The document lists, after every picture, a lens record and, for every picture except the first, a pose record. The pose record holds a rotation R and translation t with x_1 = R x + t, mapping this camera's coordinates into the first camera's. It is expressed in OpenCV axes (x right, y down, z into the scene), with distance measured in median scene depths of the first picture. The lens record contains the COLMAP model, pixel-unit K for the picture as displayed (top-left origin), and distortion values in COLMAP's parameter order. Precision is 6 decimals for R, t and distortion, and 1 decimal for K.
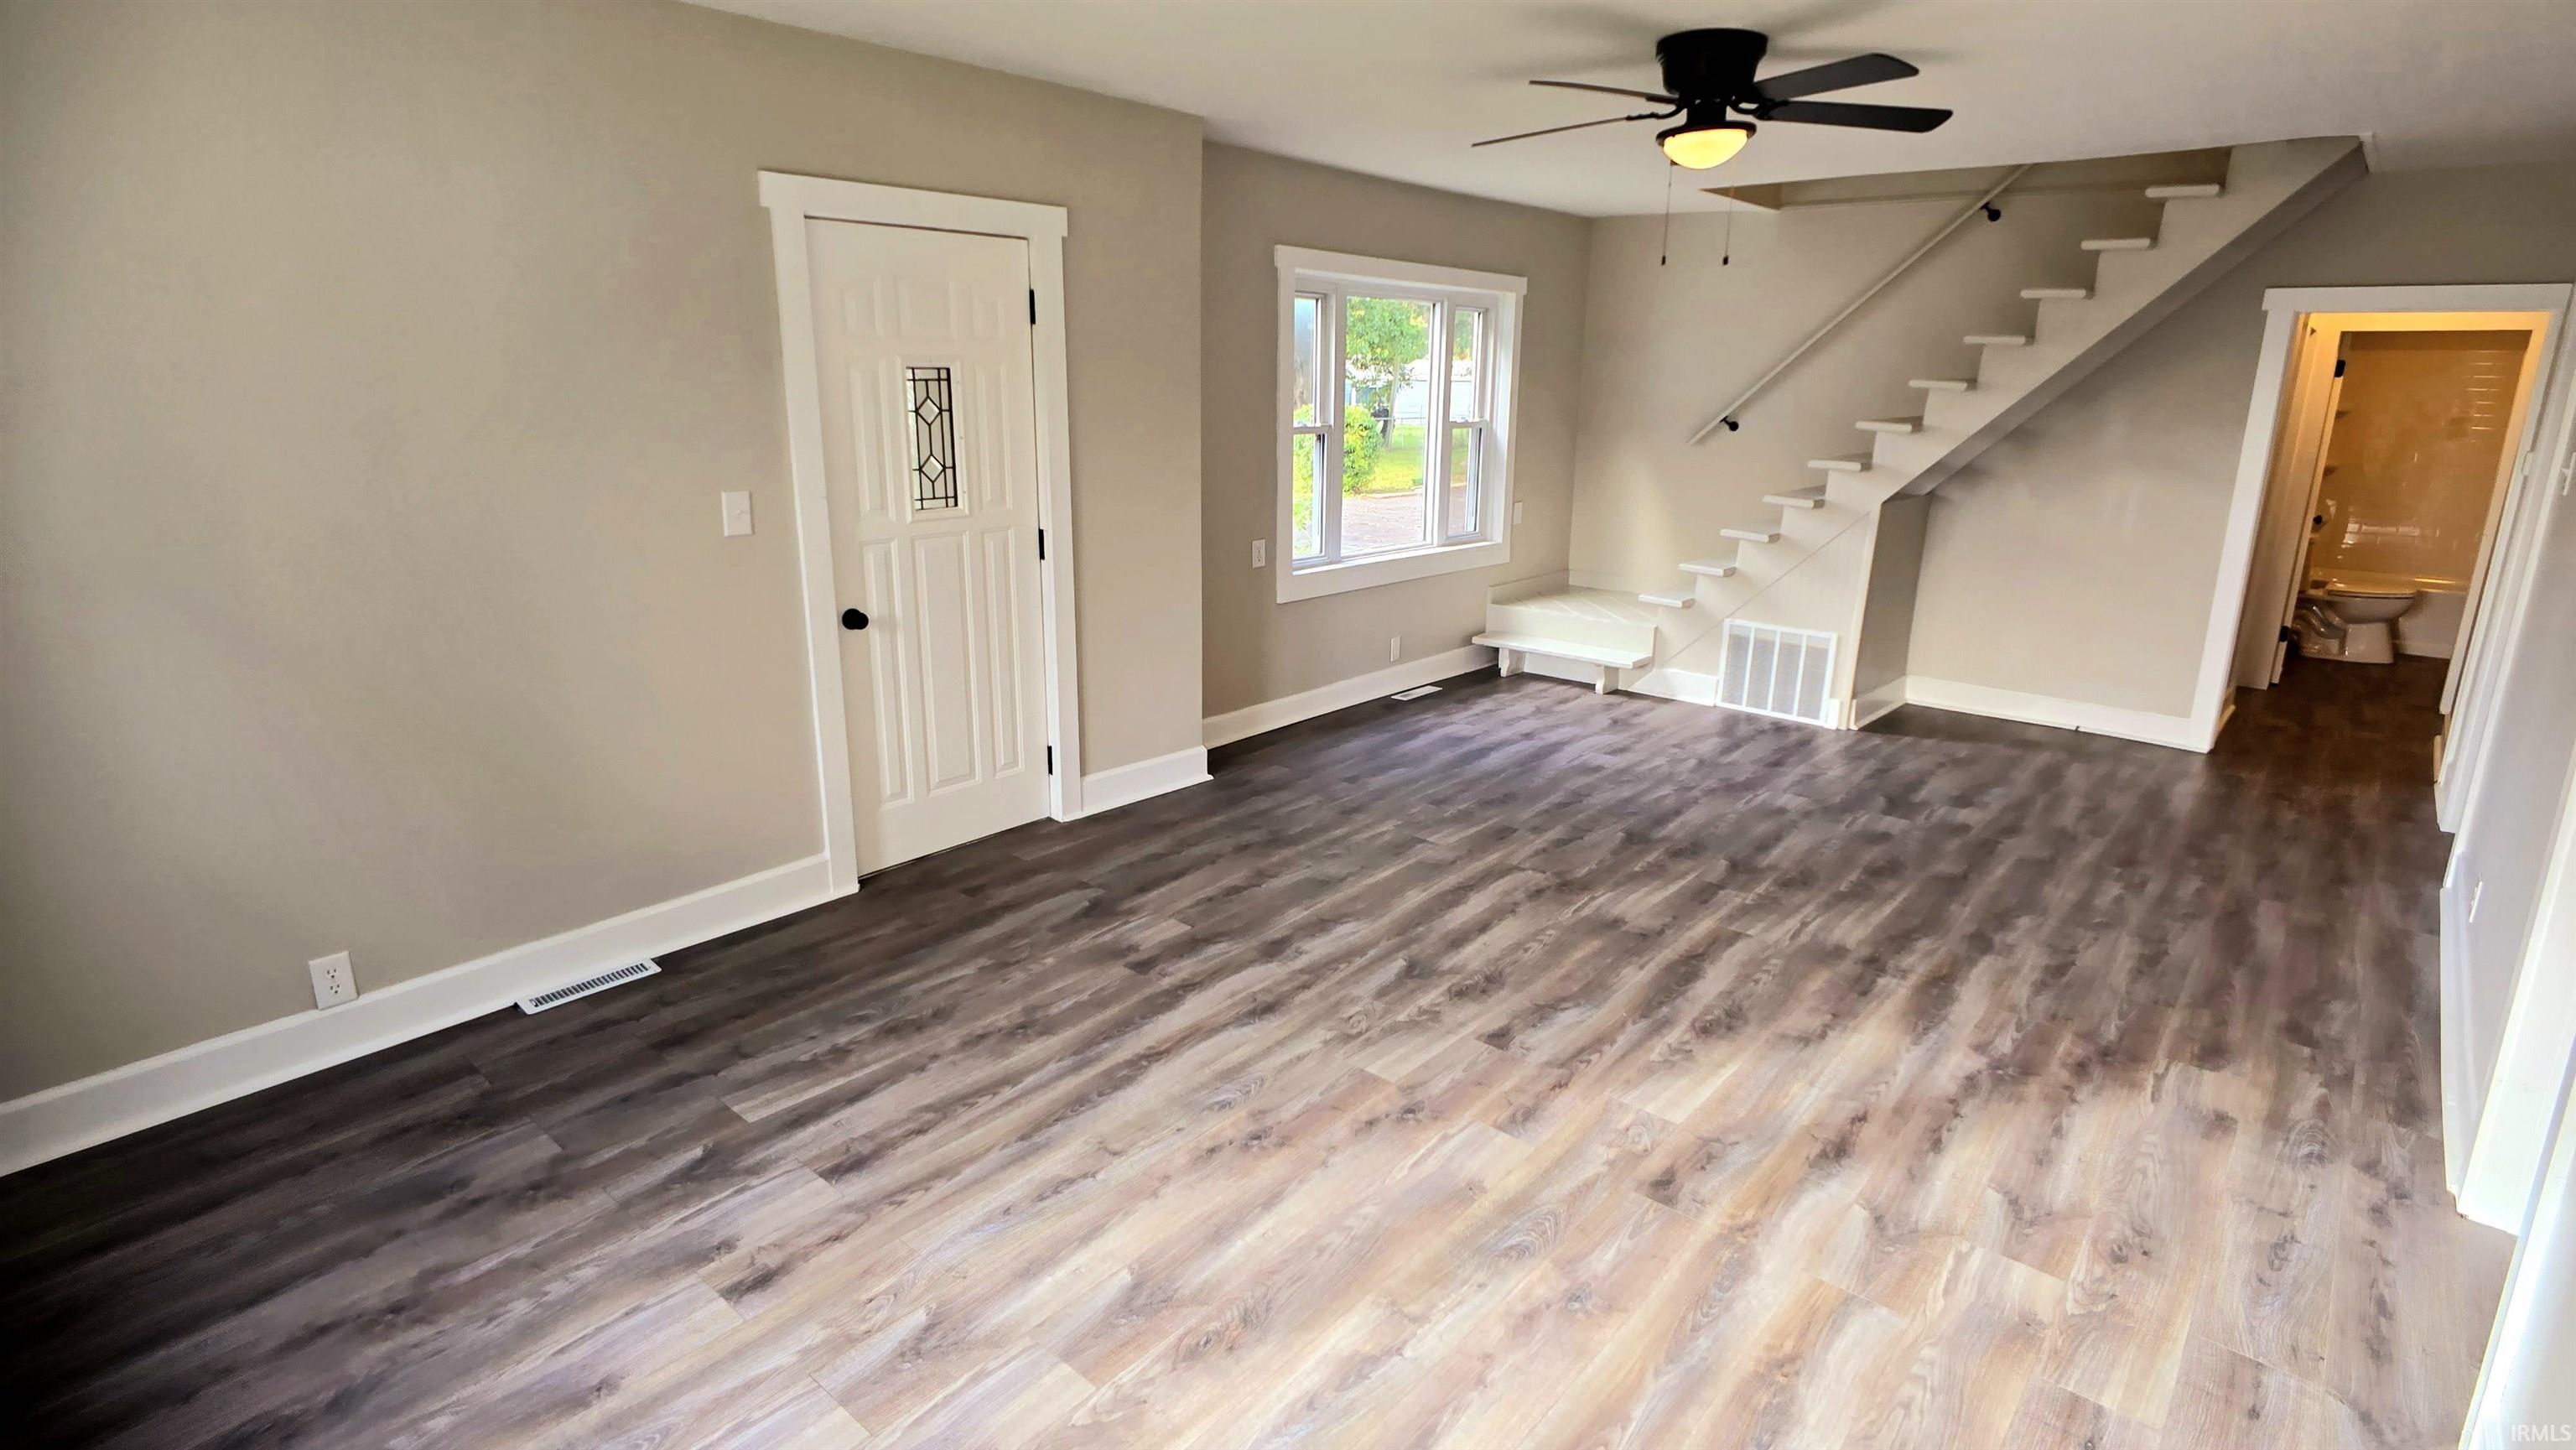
lens RADIAL K [[1273.8, 0, 1288.0], [0, 1273.8, 725.0], [0, 0, 1]] dist [0.010230, -0.030734]
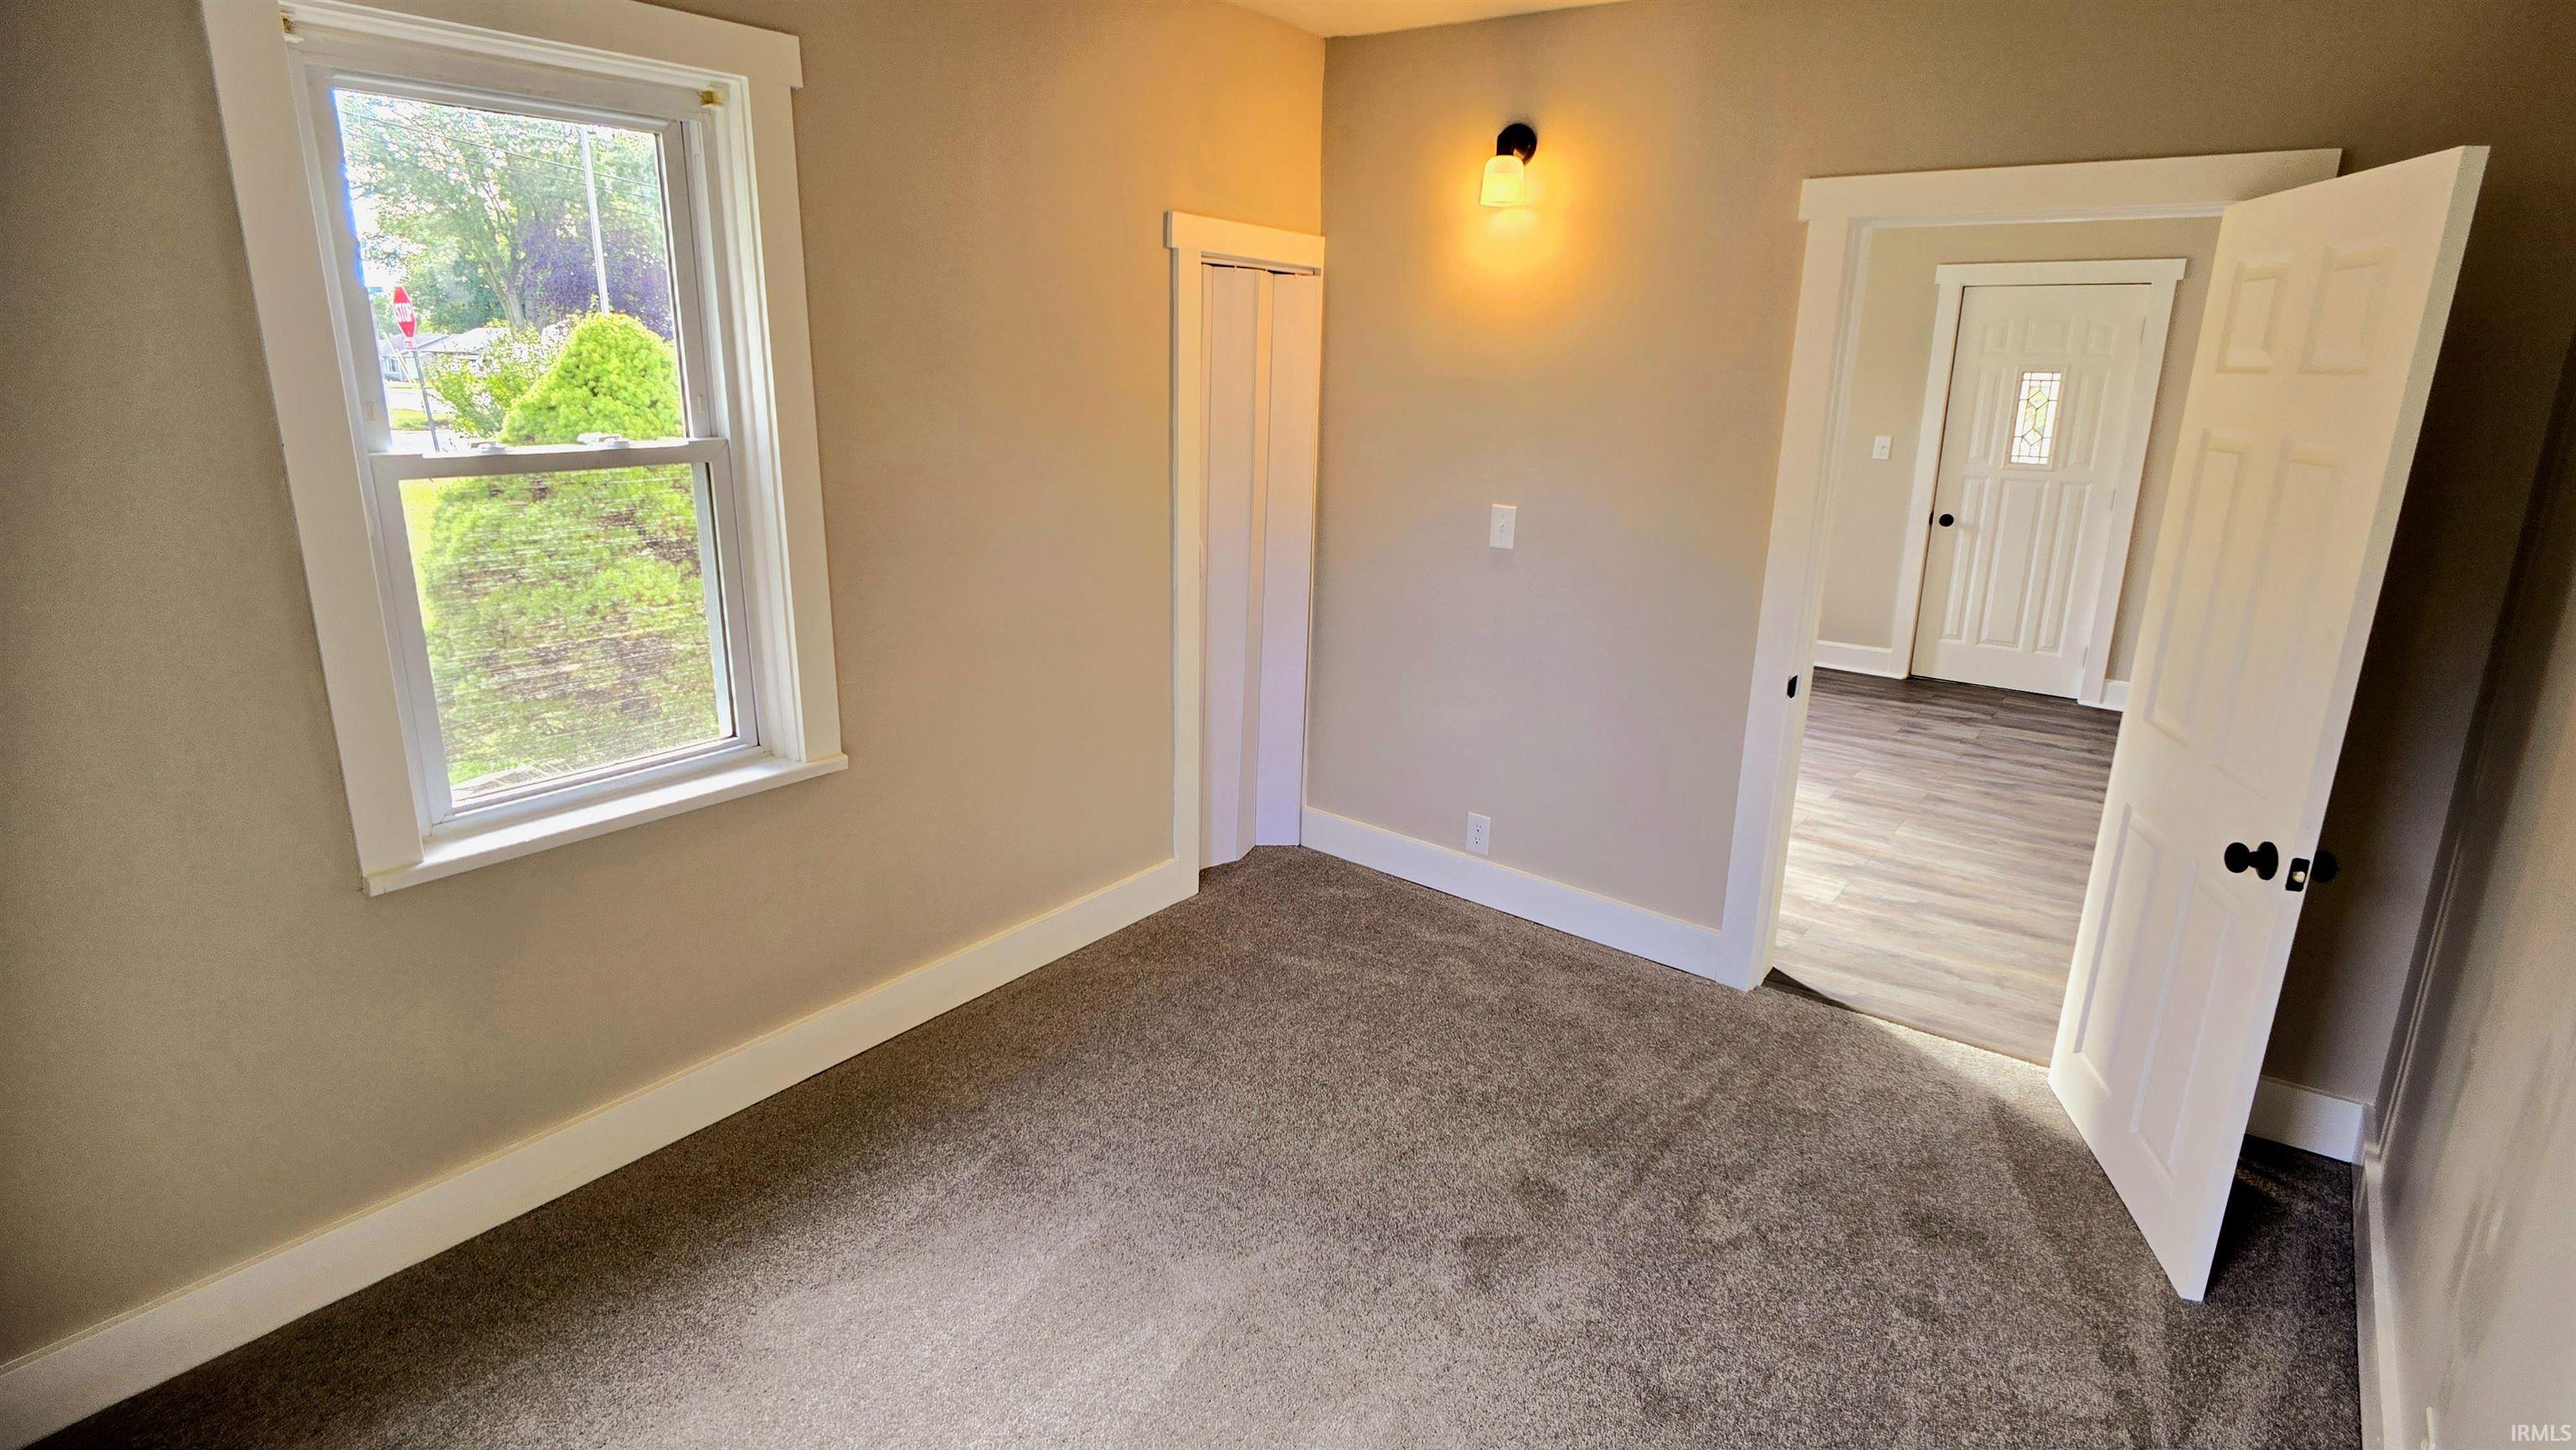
lens RADIAL K [[1273.8, 0, 1288.0], [0, 1273.8, 725.0], [0, 0, 1]] dist [0.010230, -0.030734]
pose [[0.050267, 0.260887, -0.964060, 1.182877], [-0.281578, 0.929824, 0.236940, 0.013809], [0.958221, 0.259548, 0.120200, 0.029945]]
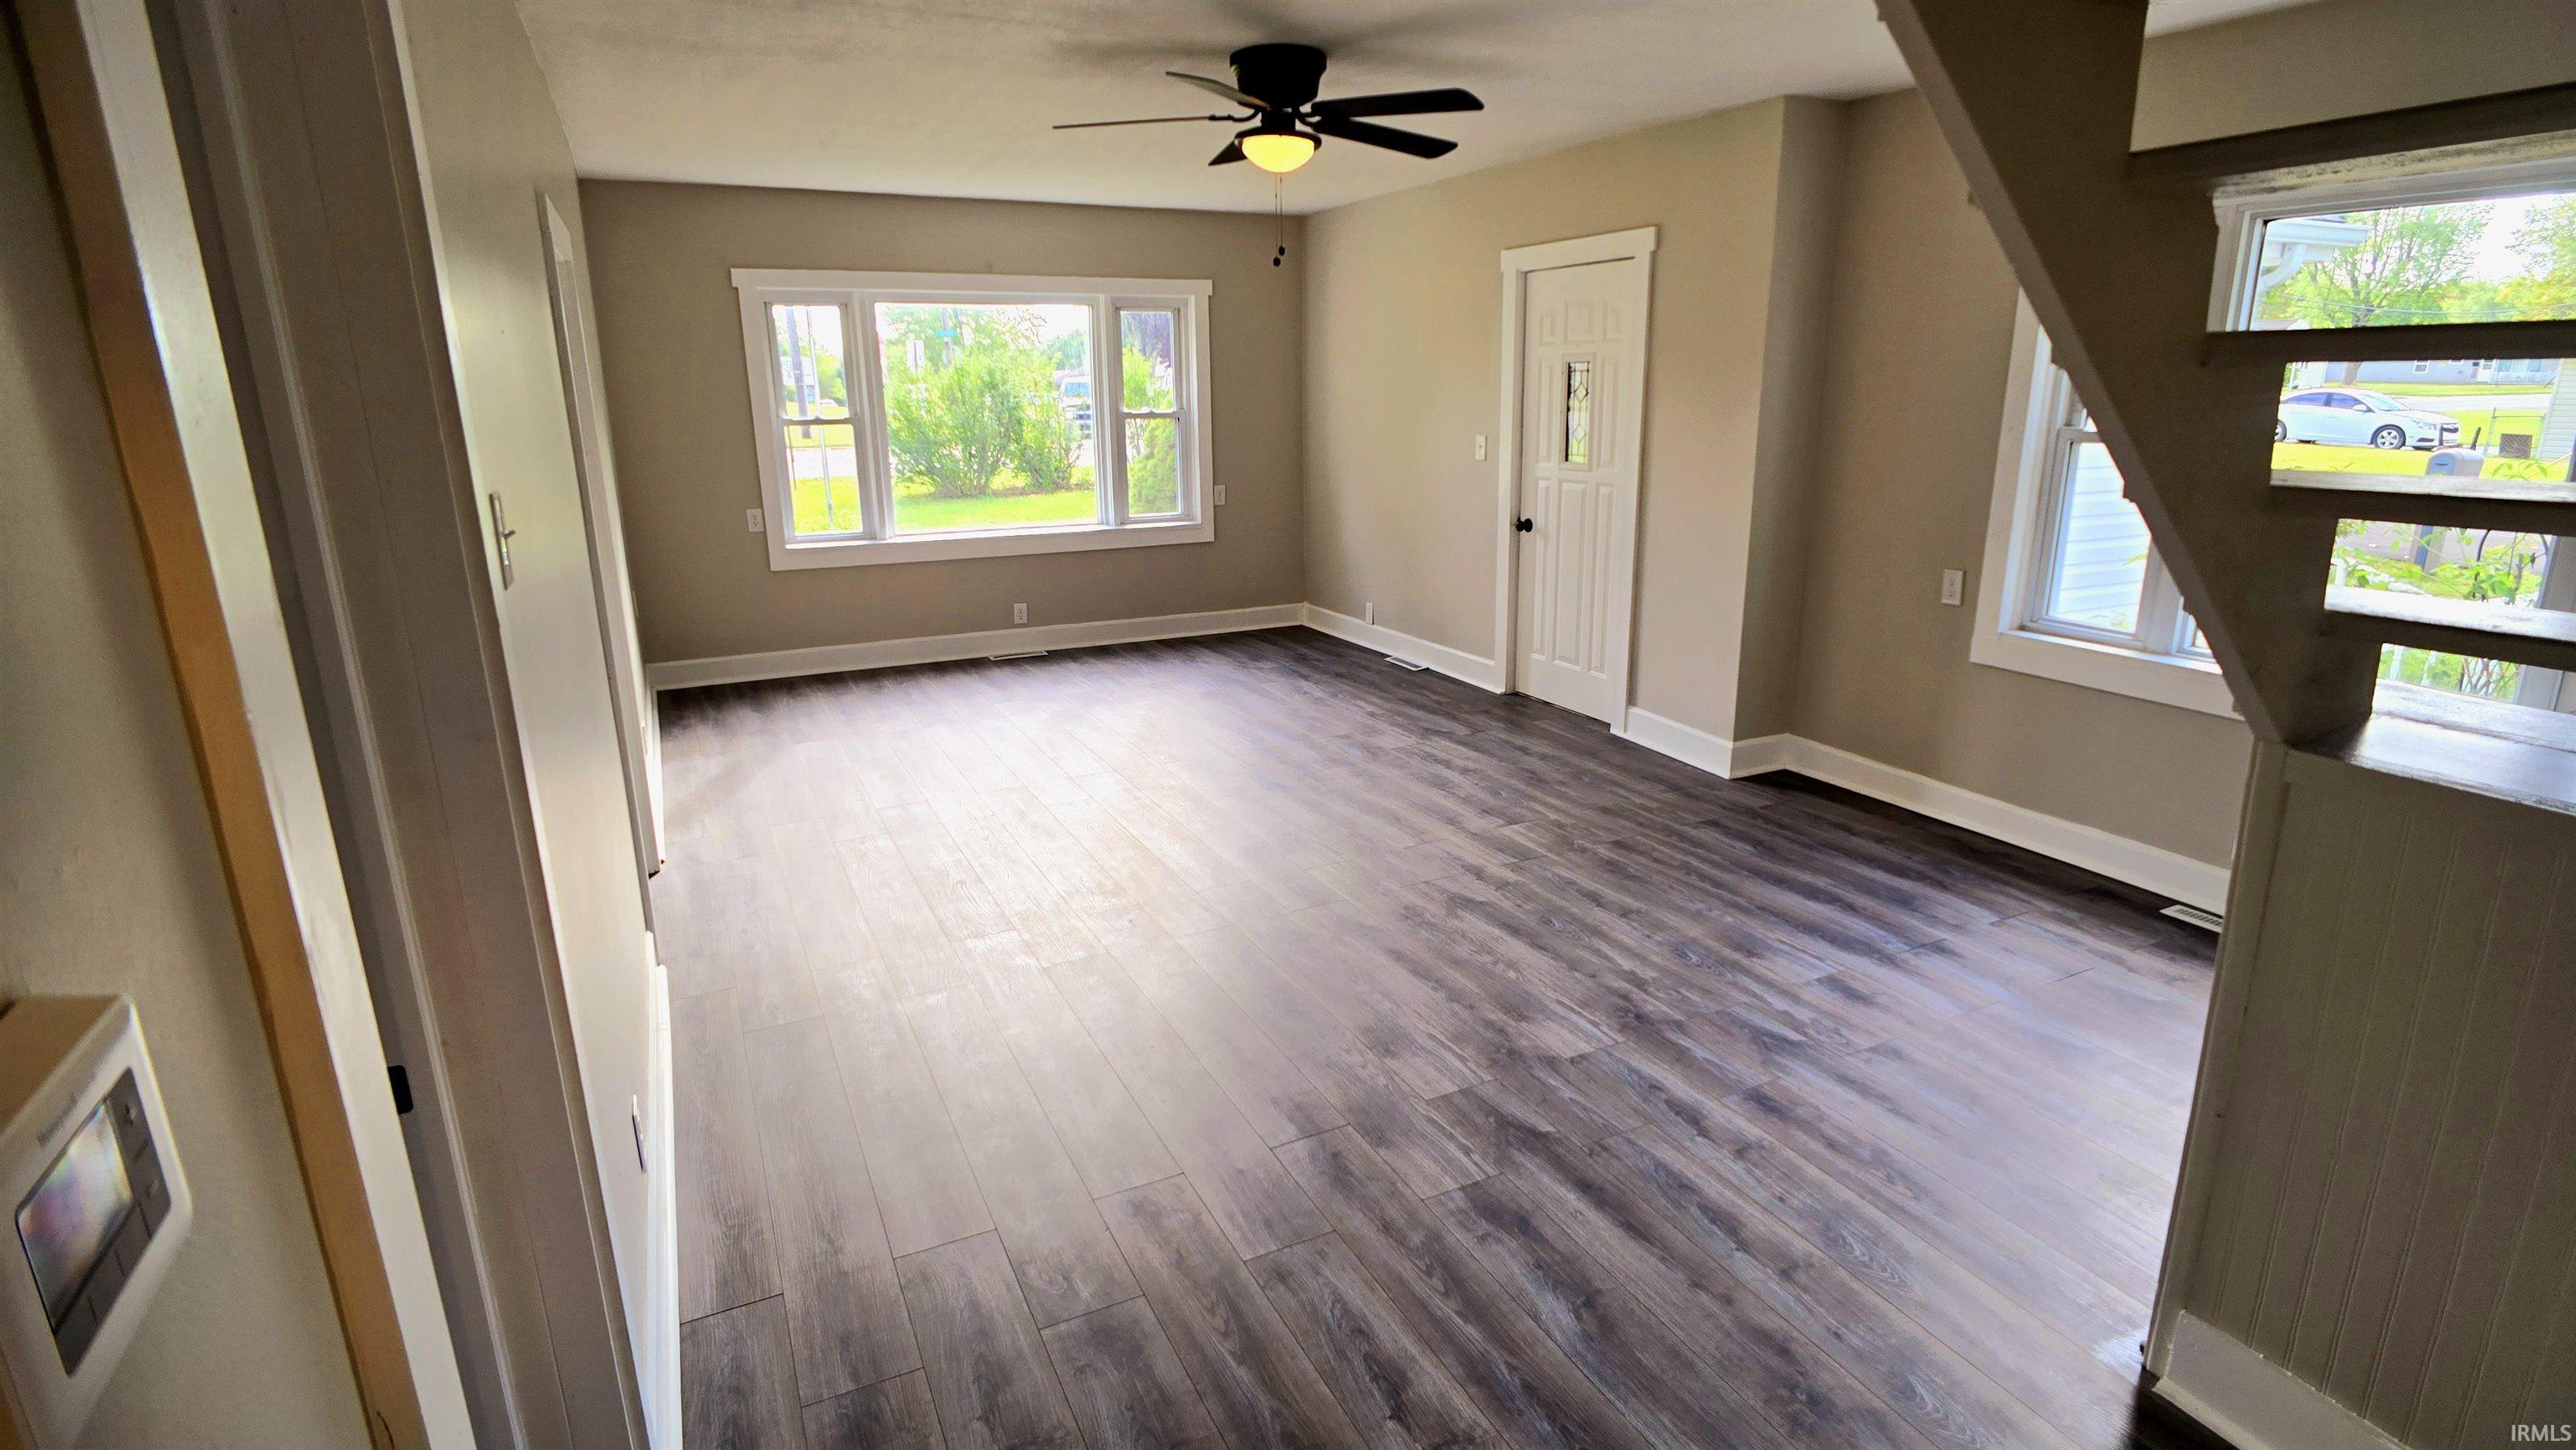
lens RADIAL K [[1273.8, 0, 1288.0], [0, 1273.8, 725.0], [0, 0, 1]] dist [0.010230, -0.030734]
pose [[-0.394049, 0.236811, -0.888057, 1.103316], [-0.239663, 0.906332, 0.348028, -0.301685], [0.887292, 0.349975, -0.300385, 1.170121]]
